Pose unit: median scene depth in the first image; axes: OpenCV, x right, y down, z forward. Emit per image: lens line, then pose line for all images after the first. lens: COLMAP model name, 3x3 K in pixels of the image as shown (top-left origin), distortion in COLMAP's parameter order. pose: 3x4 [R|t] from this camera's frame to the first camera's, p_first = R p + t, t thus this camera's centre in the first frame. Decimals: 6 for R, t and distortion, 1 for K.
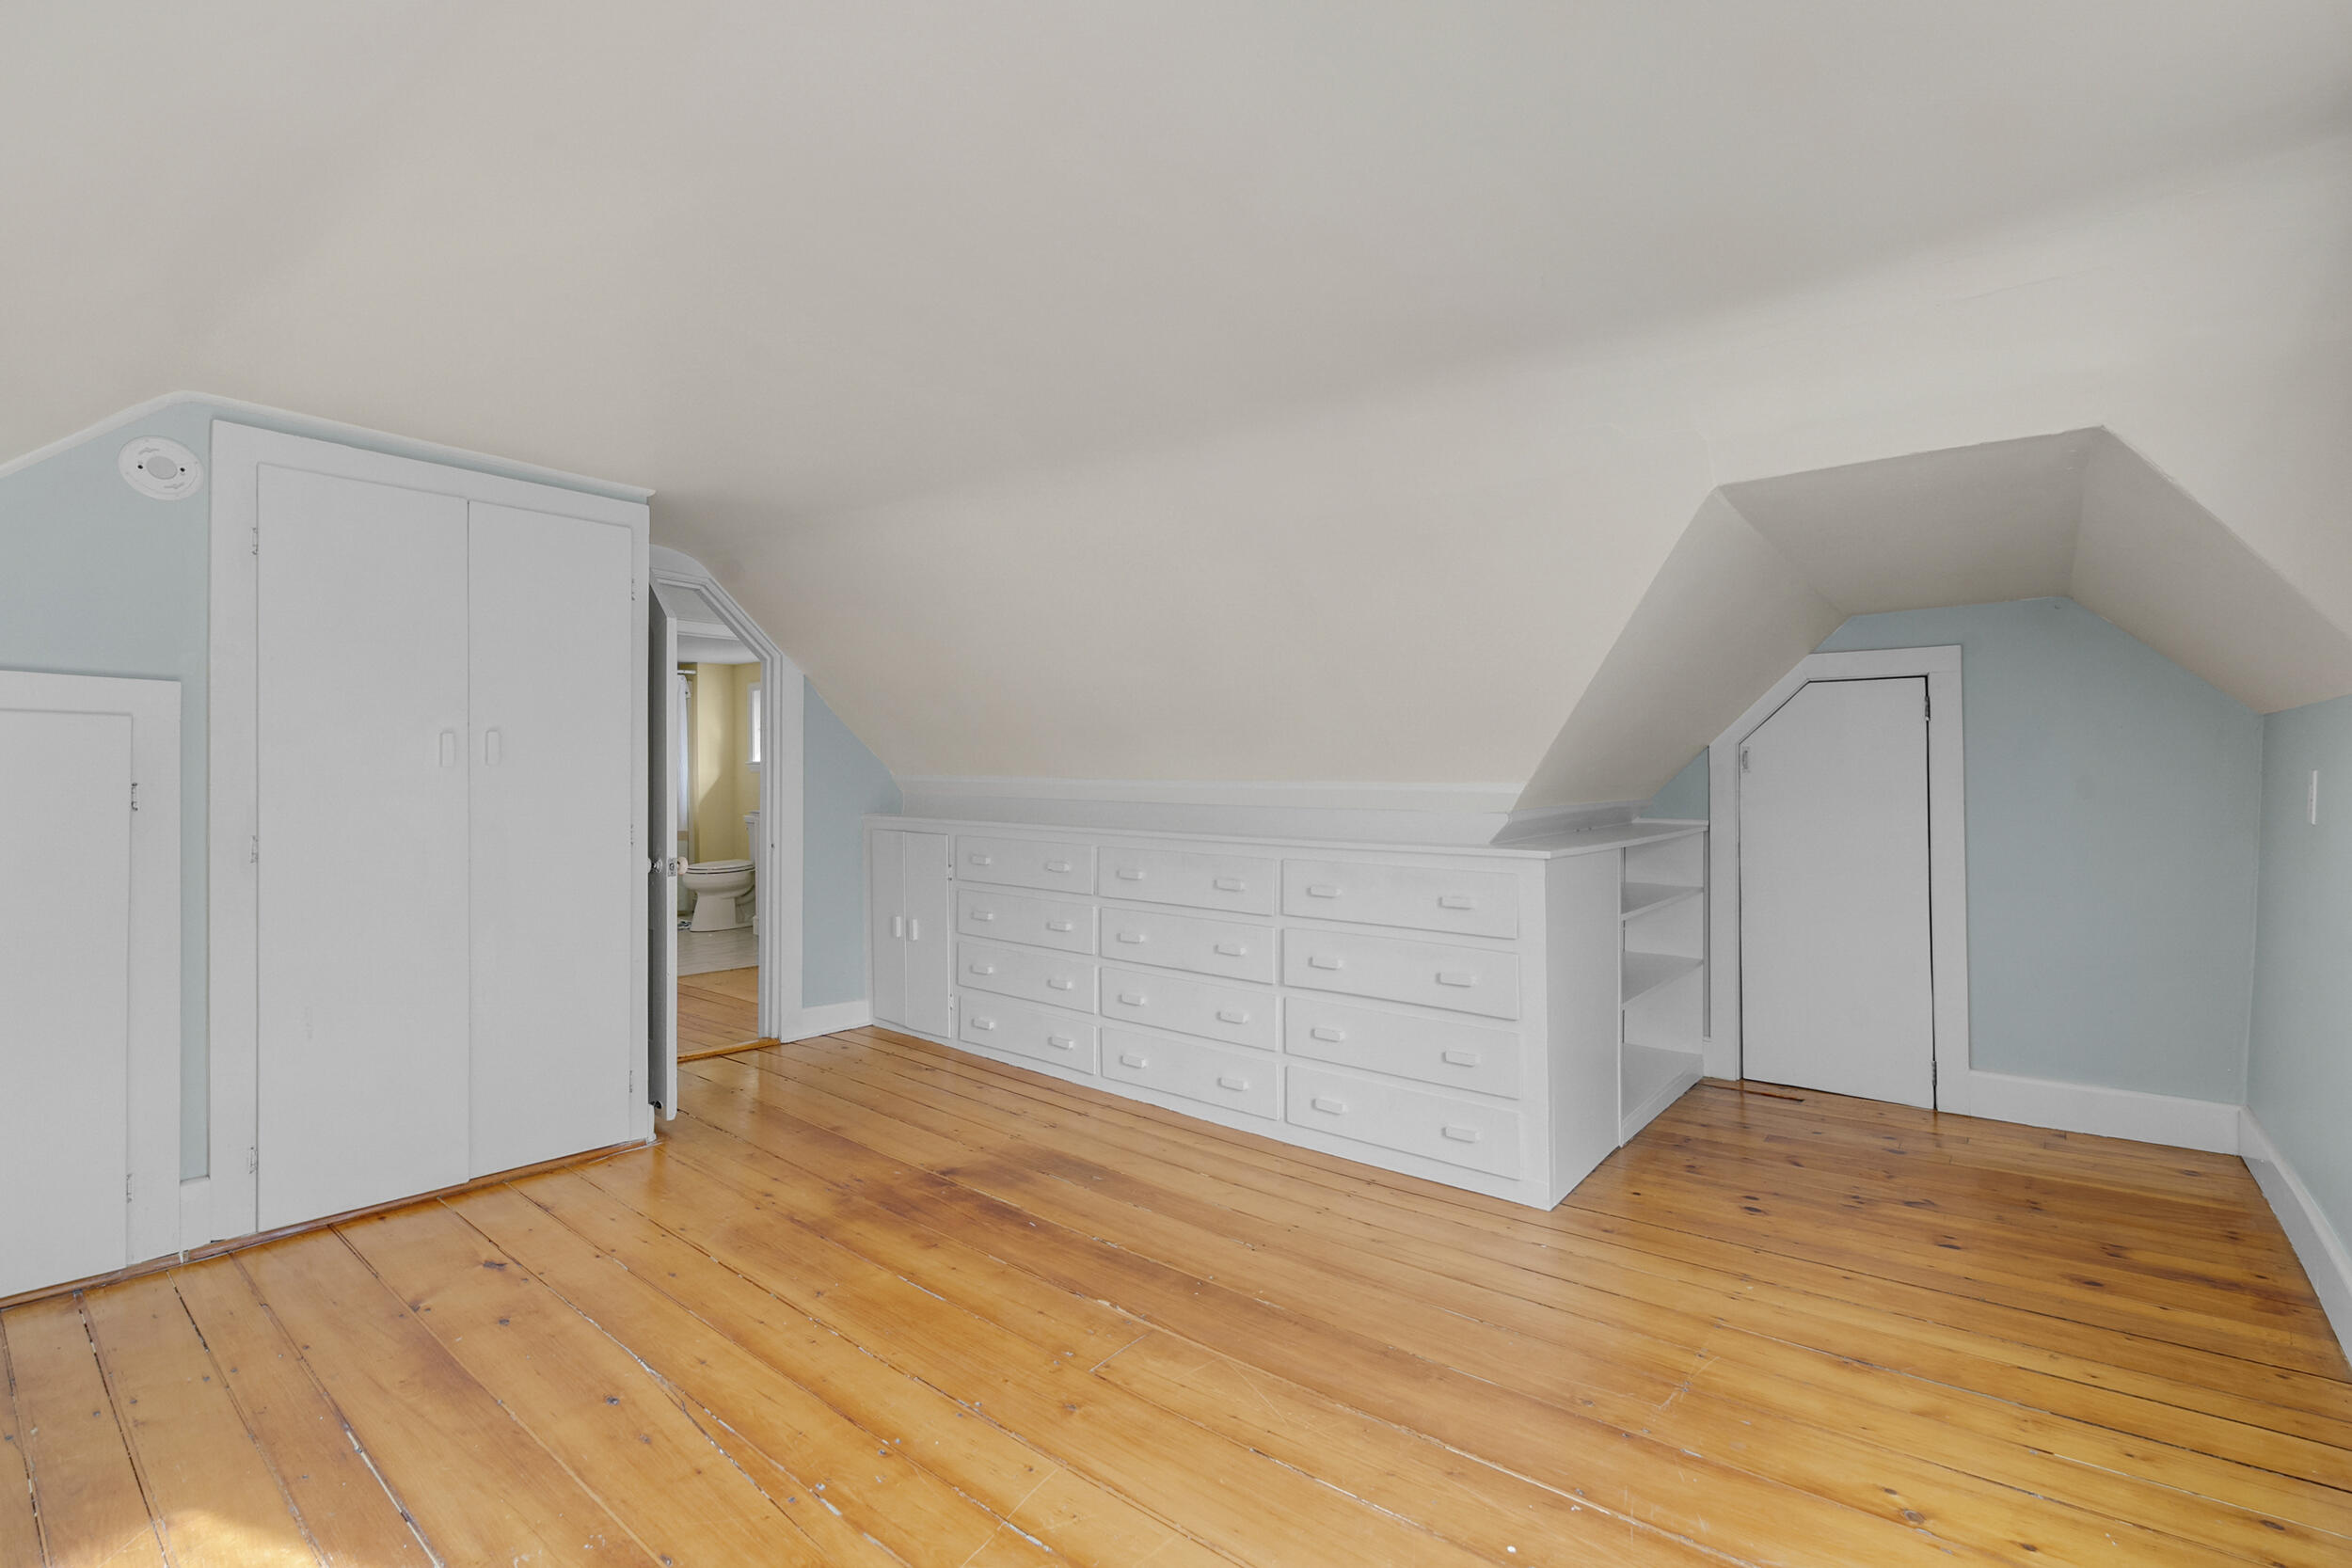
lens RADIAL K [[1062.3, 0, 1177.1], [0, 1062.3, 776.3], [0, 0, 1]] dist [-0.003866, 0.000569]
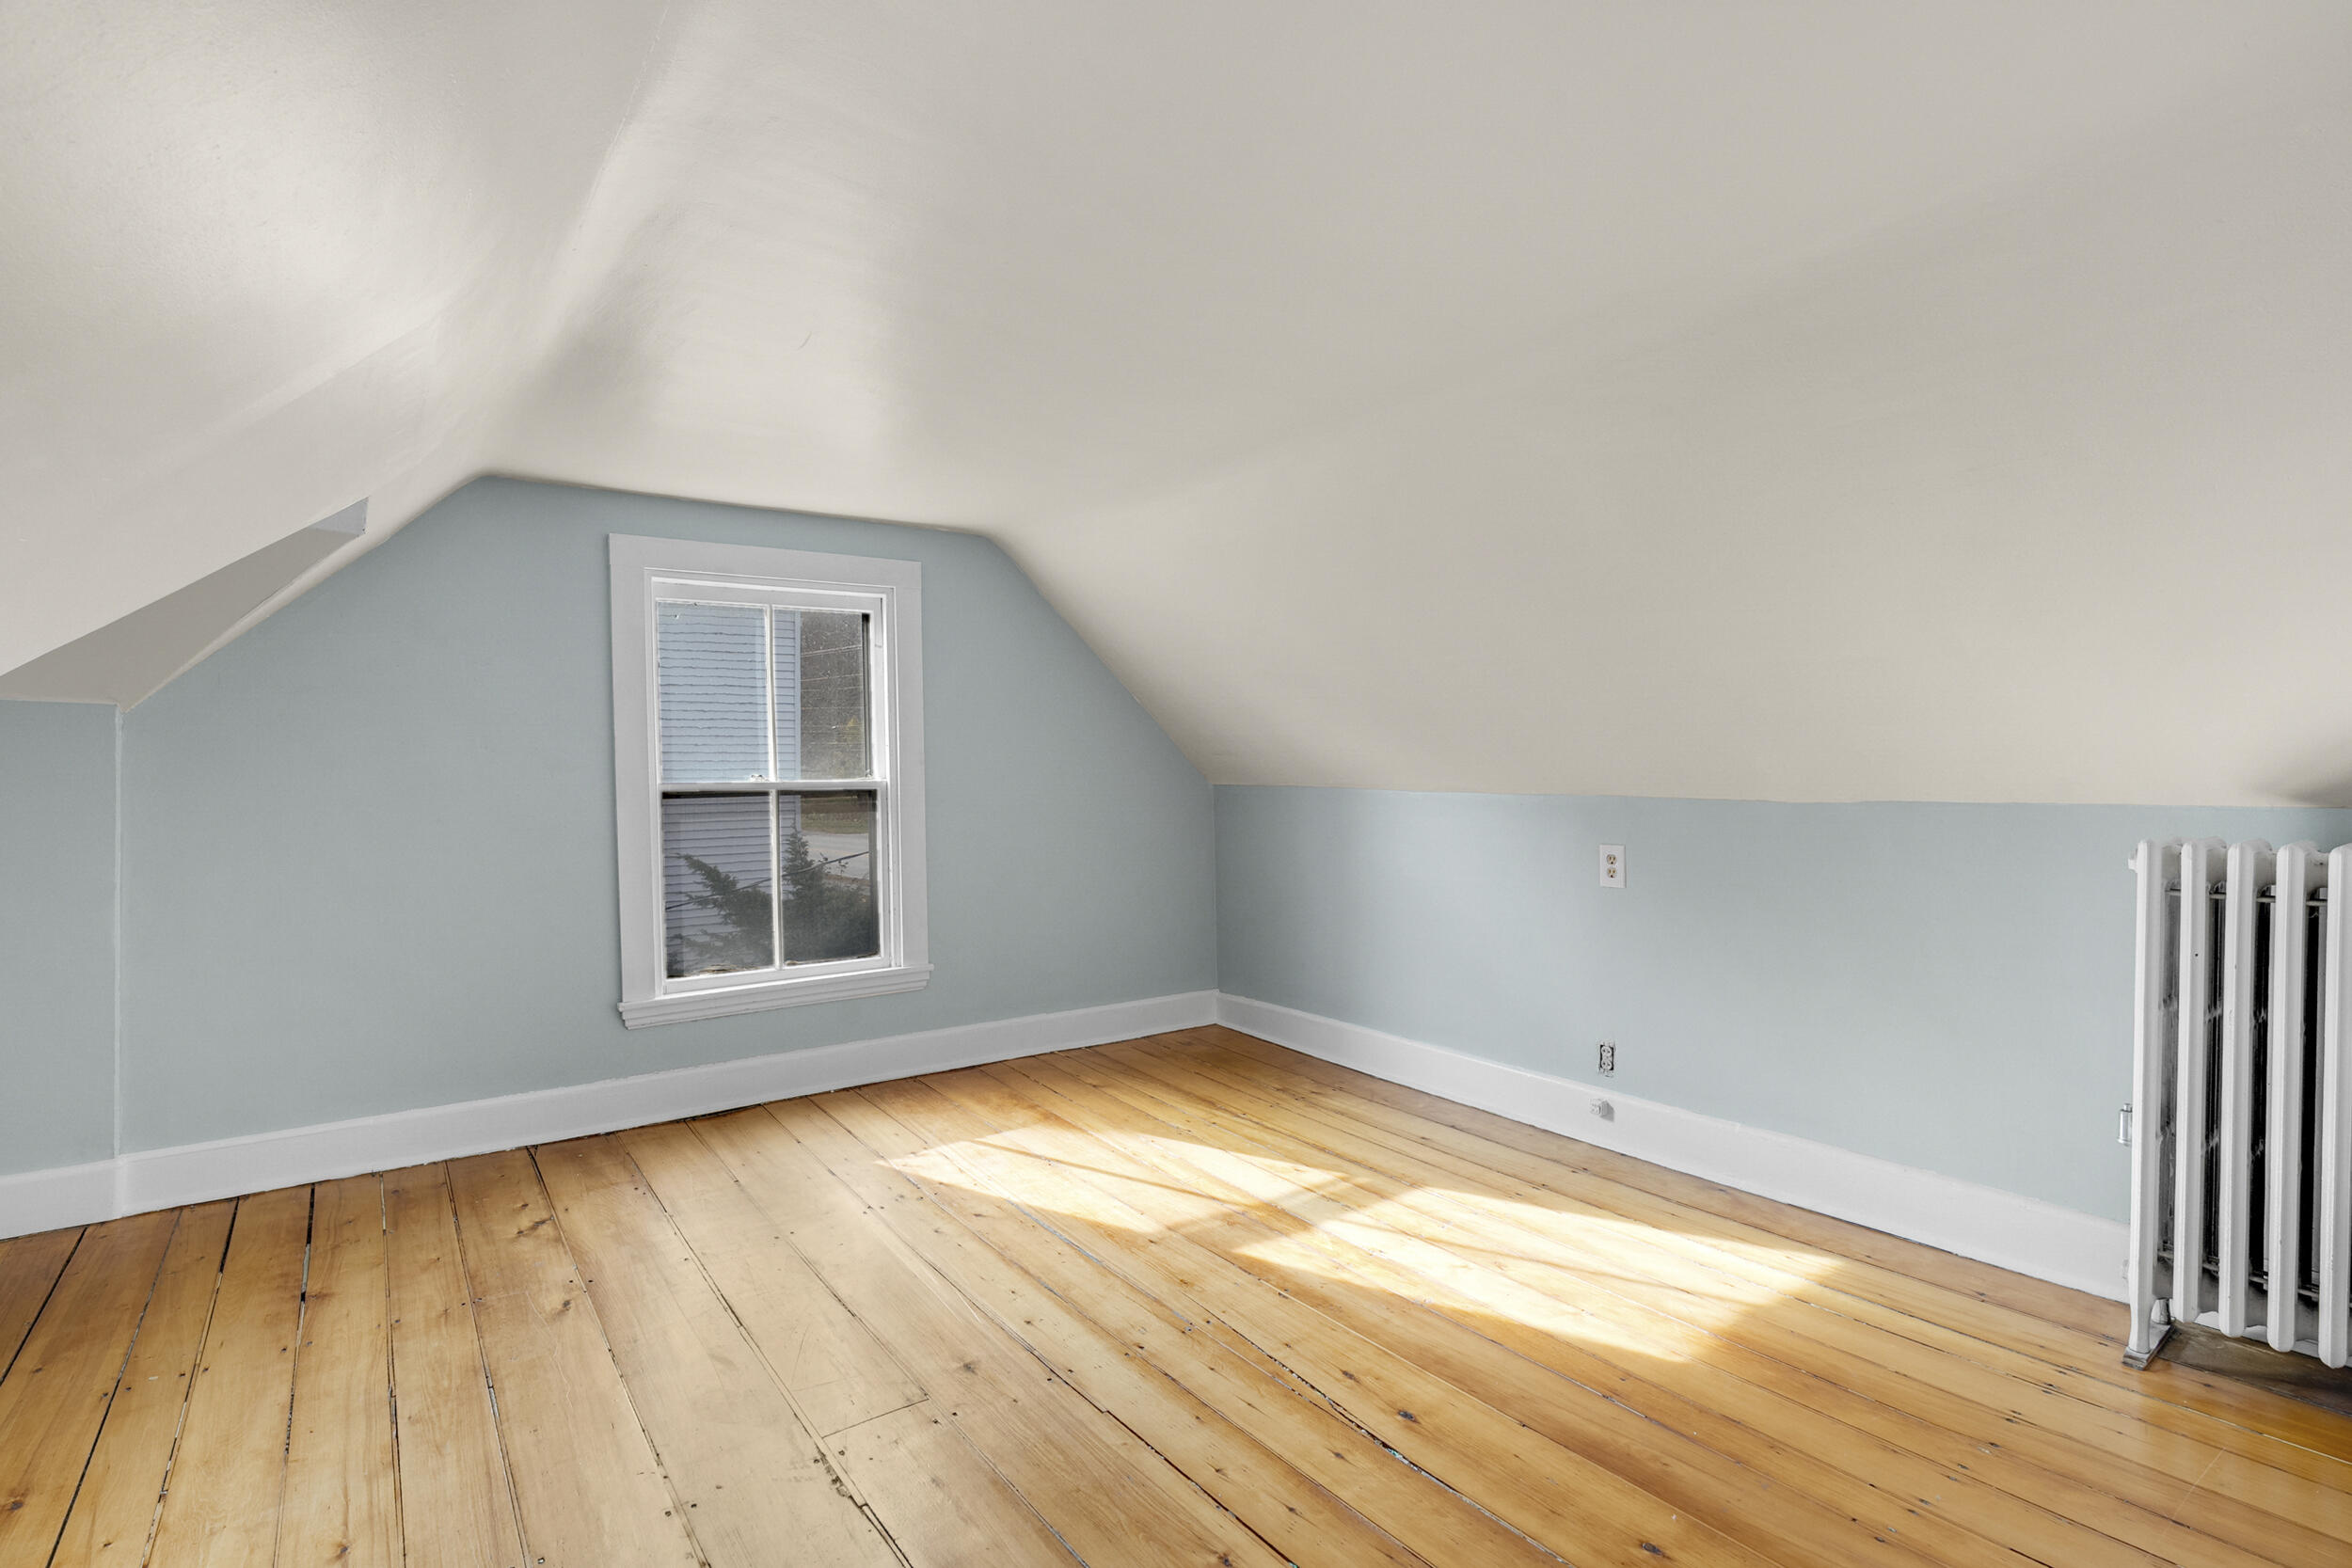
lens RADIAL K [[1118.1, 0, 1184.2], [0, 1118.1, 782.9], [0, 0, 1]] dist [0.003453, 0.000309]
pose [[-0.968866, 0.001844, 0.247580, -0.464890], [0.006026, 0.999852, 0.016135, -0.002906], [-0.247513, 0.017125, -0.968733, 1.602630]]
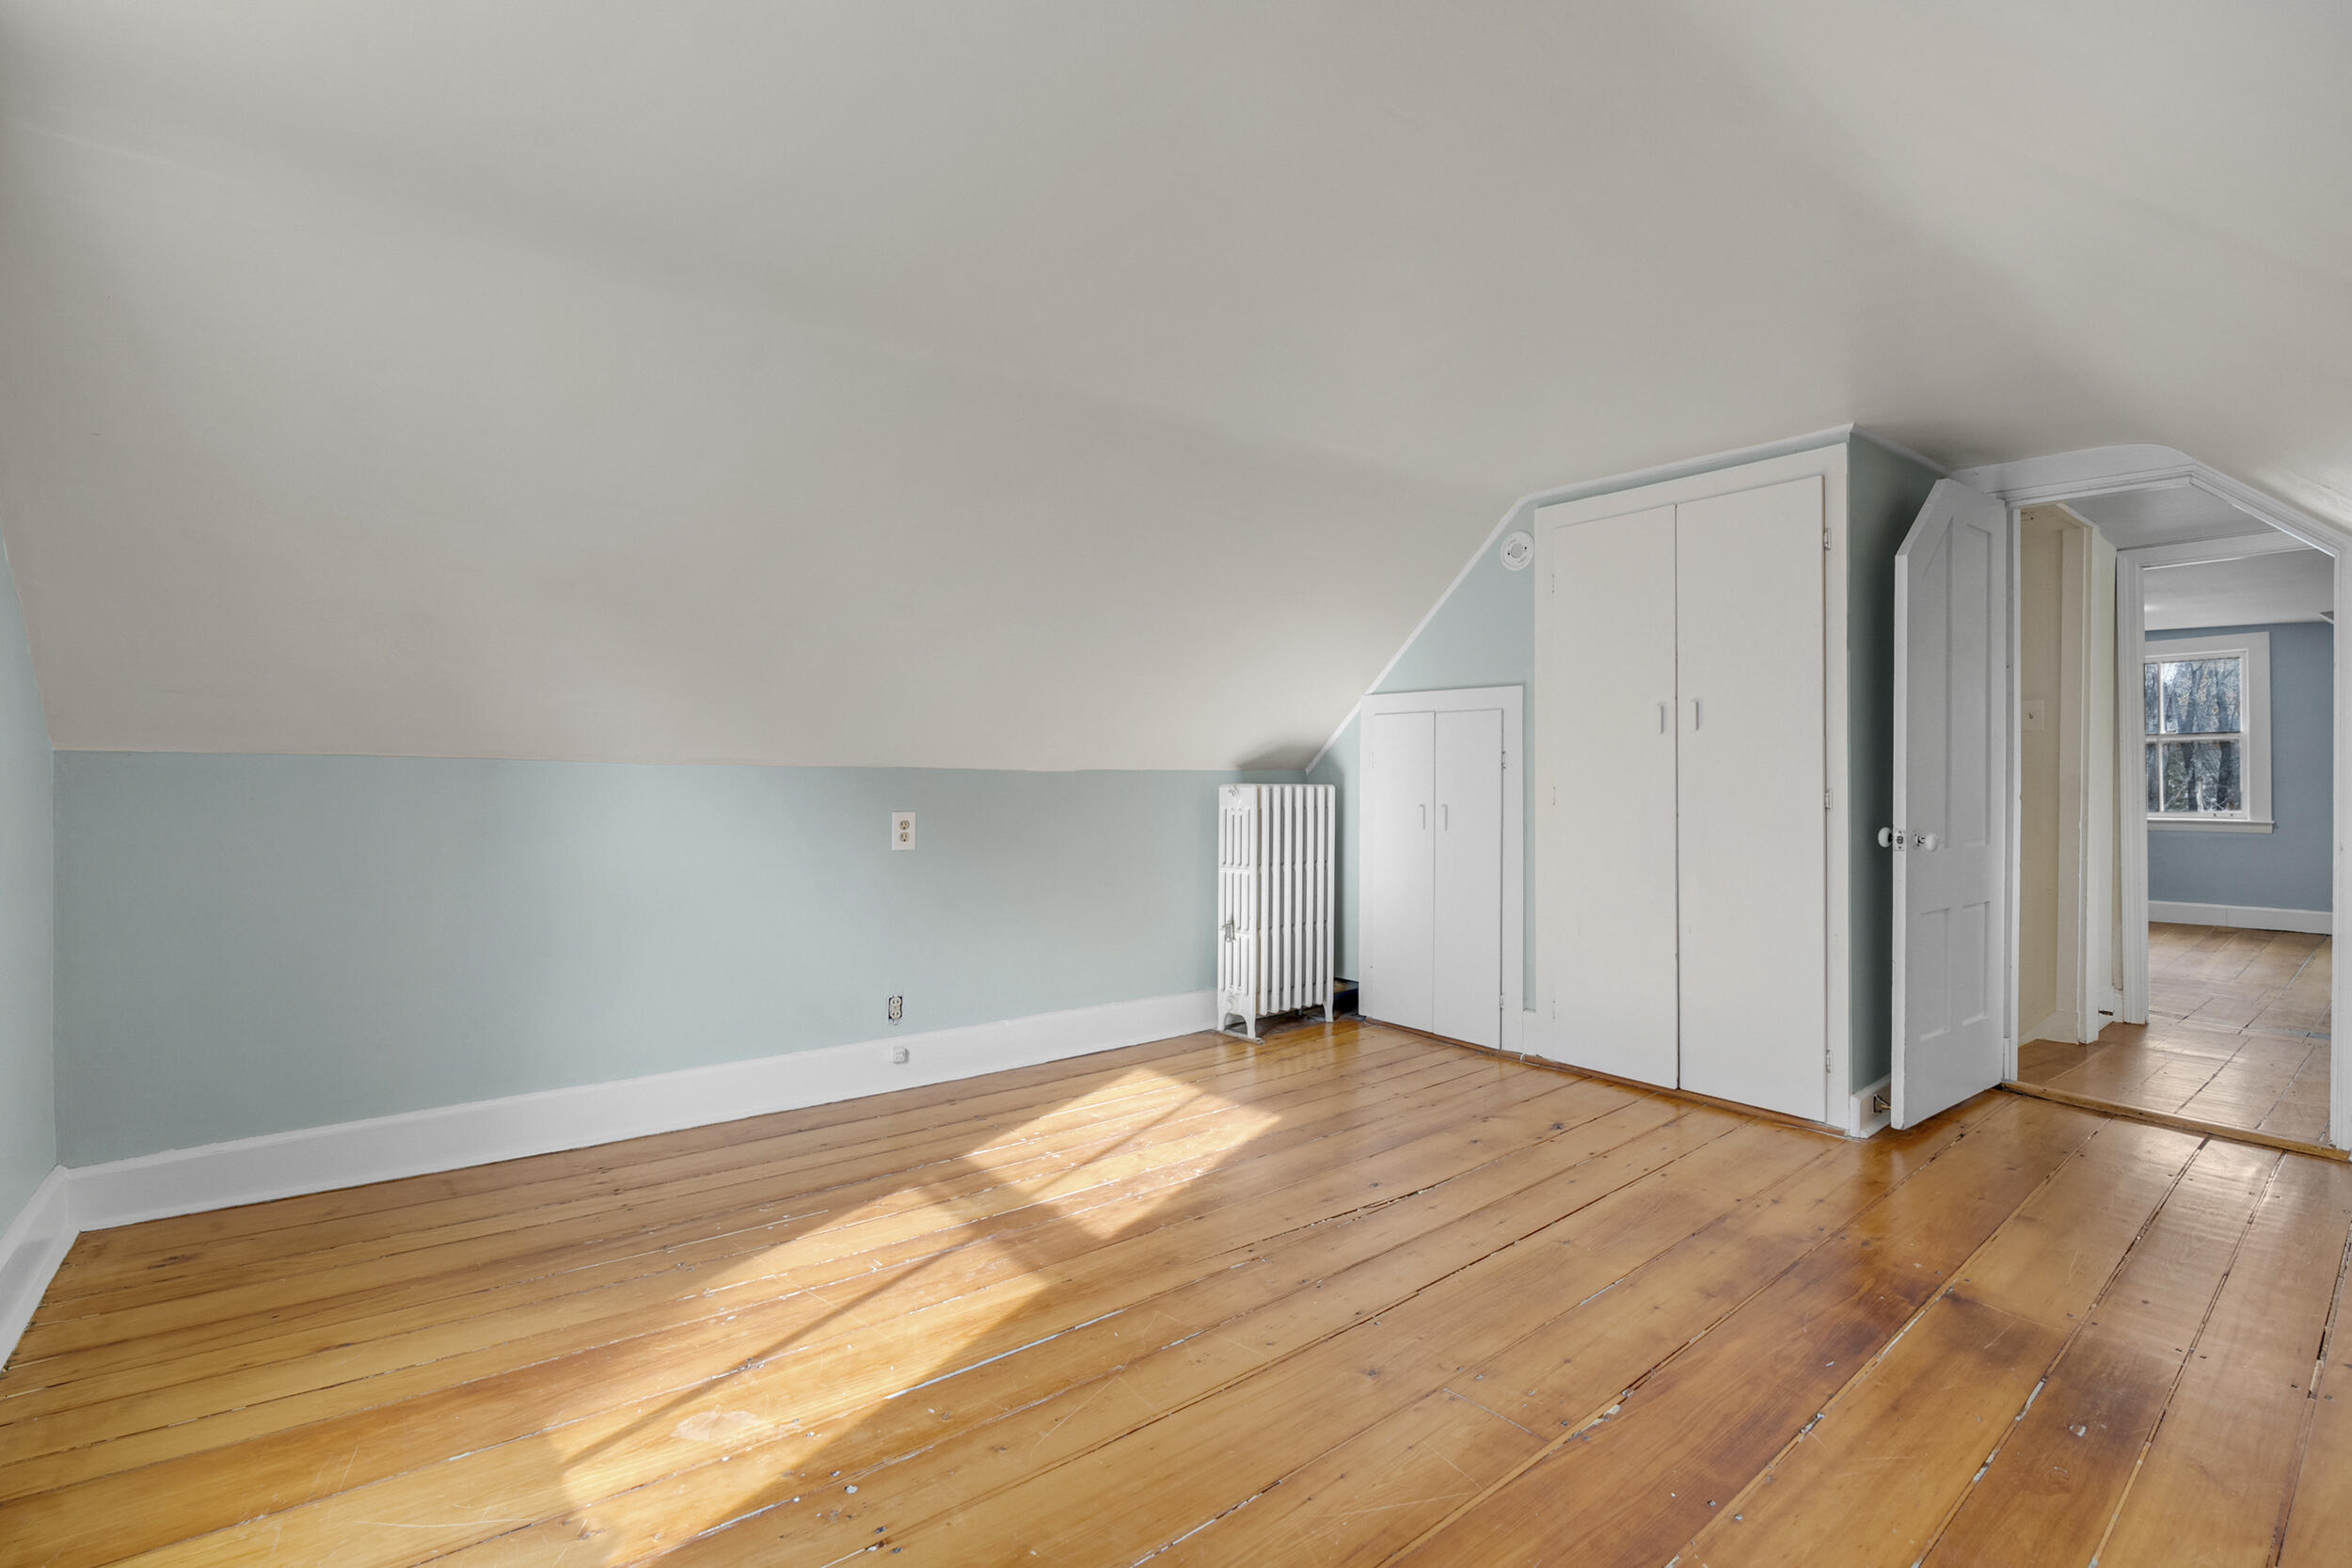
lens RADIAL K [[1062.3, 0, 1180.8], [0, 1062.3, 792.3], [0, 0, 1]] dist [-0.003866, 0.000569]
pose [[-0.193581, 0.003620, -0.981078, 0.676802], [-0.005489, 0.999974, 0.004773, 0.061907], [0.981069, 0.006309, -0.193556, 0.804279]]
